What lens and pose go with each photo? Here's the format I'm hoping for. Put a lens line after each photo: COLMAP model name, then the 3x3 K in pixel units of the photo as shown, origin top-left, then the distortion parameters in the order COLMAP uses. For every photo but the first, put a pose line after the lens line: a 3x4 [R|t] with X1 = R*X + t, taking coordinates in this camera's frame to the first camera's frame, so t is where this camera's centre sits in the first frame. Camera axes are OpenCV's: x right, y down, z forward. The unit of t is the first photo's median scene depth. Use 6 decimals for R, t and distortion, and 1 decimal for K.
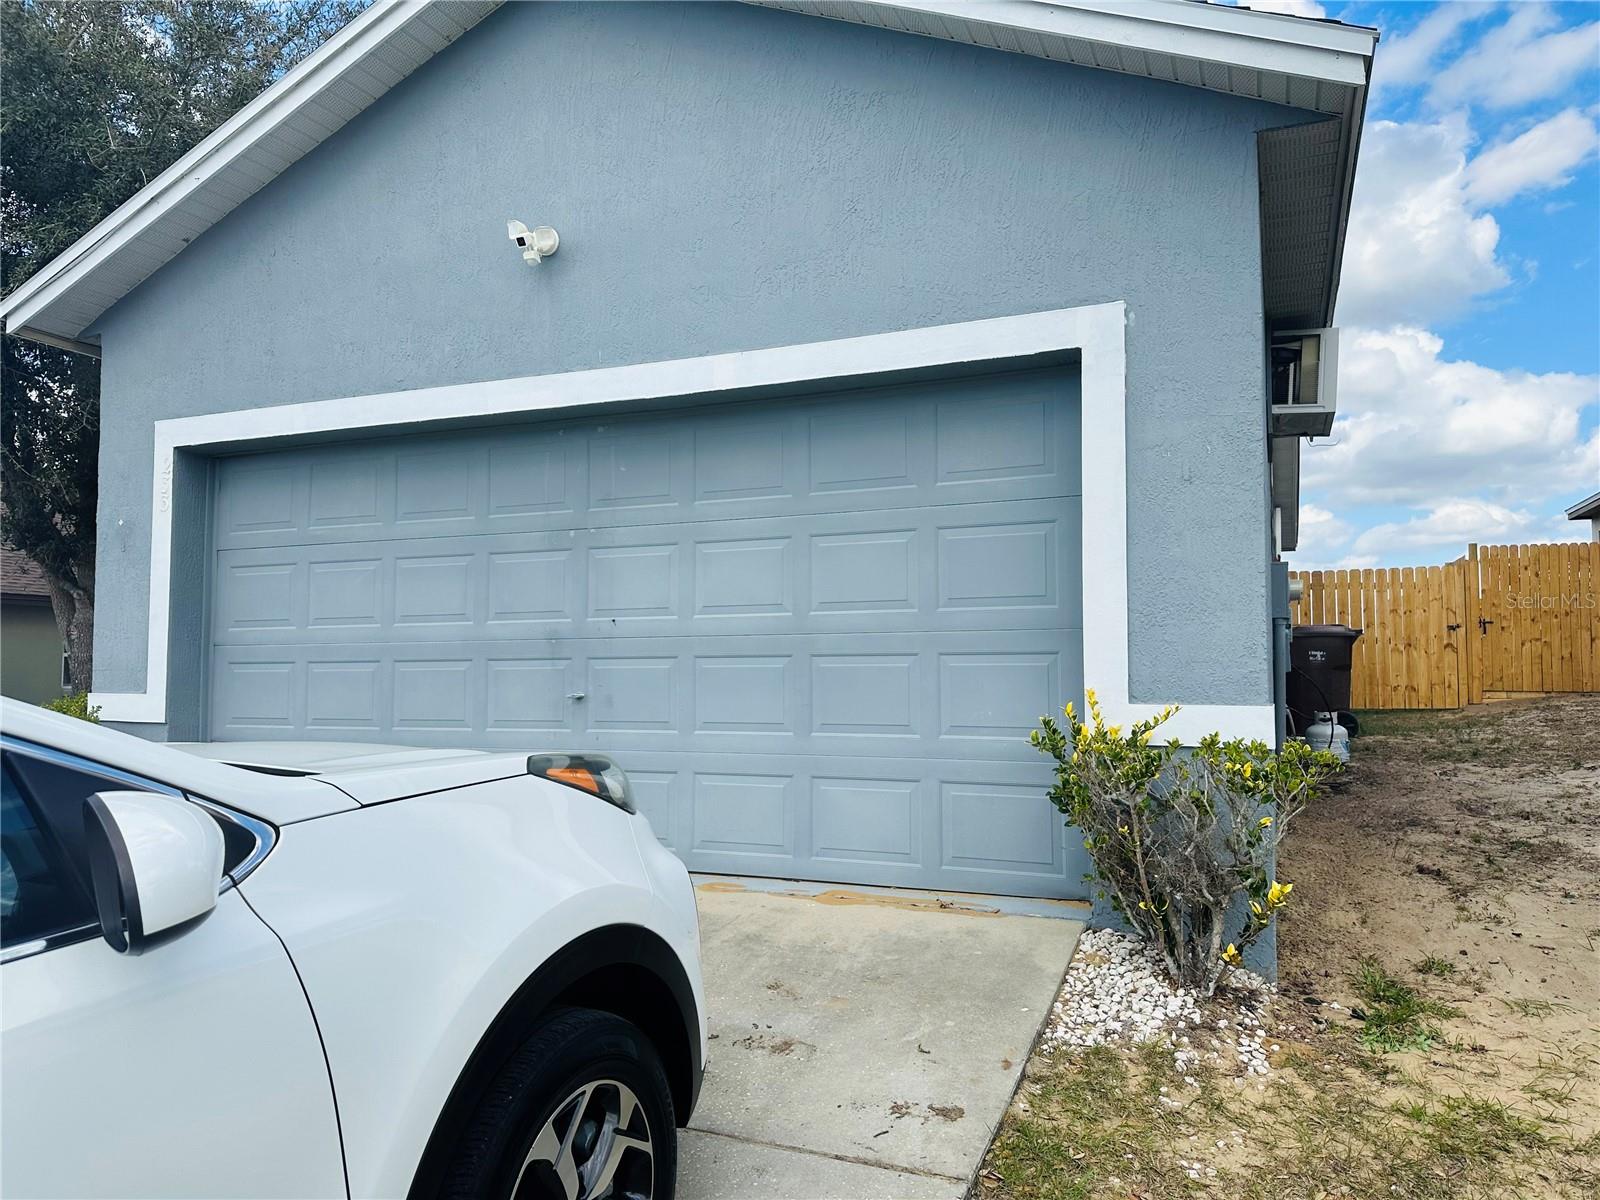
lens RADIAL K [[1105.5, 0, 800.0], [0, 1105.5, 600.0], [0, 0, 1]] dist [0.135061, -0.206671]
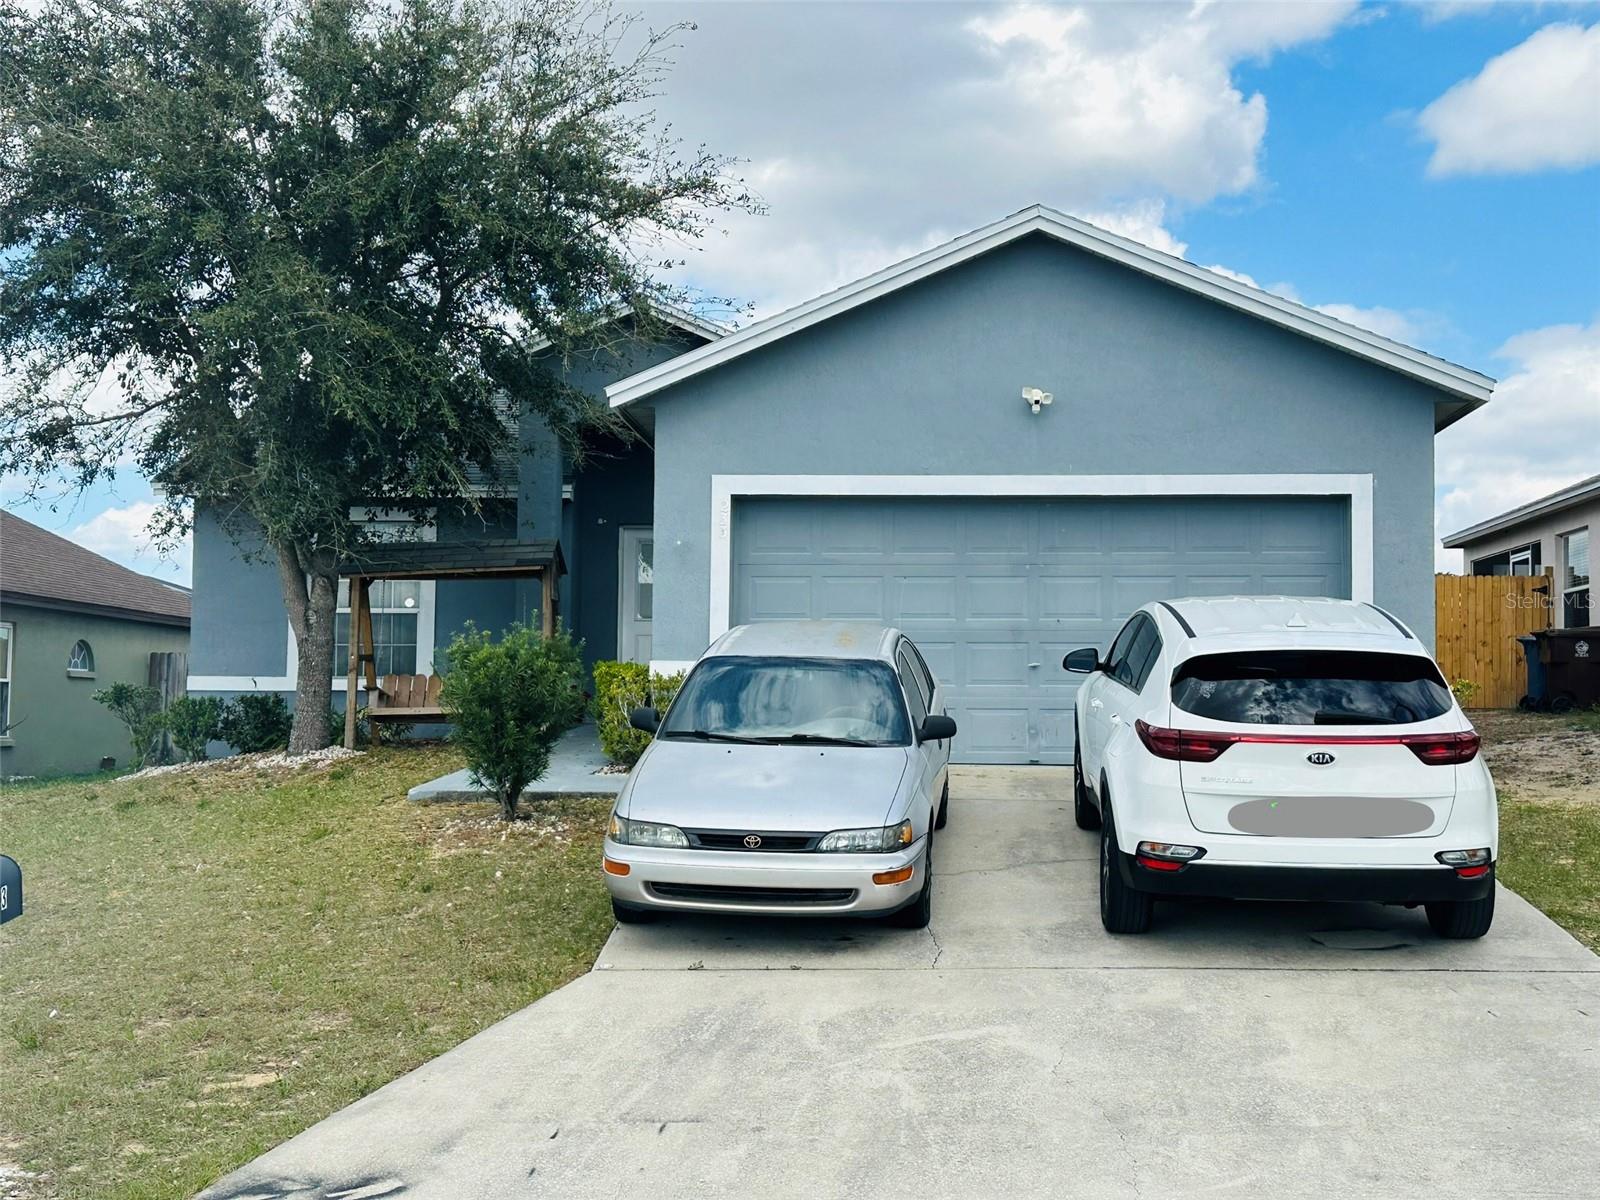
lens RADIAL K [[1912.2, 0, 800.0], [0, 1912.2, 600.0], [0, 0, 1]] dist [0.147344, 0.017558]
pose [[0.940770, 0.032592, 0.337474, -1.461751], [-0.031182, 0.999468, -0.009598, 0.026512], [-0.337607, -0.001494, 0.941286, -1.544483]]
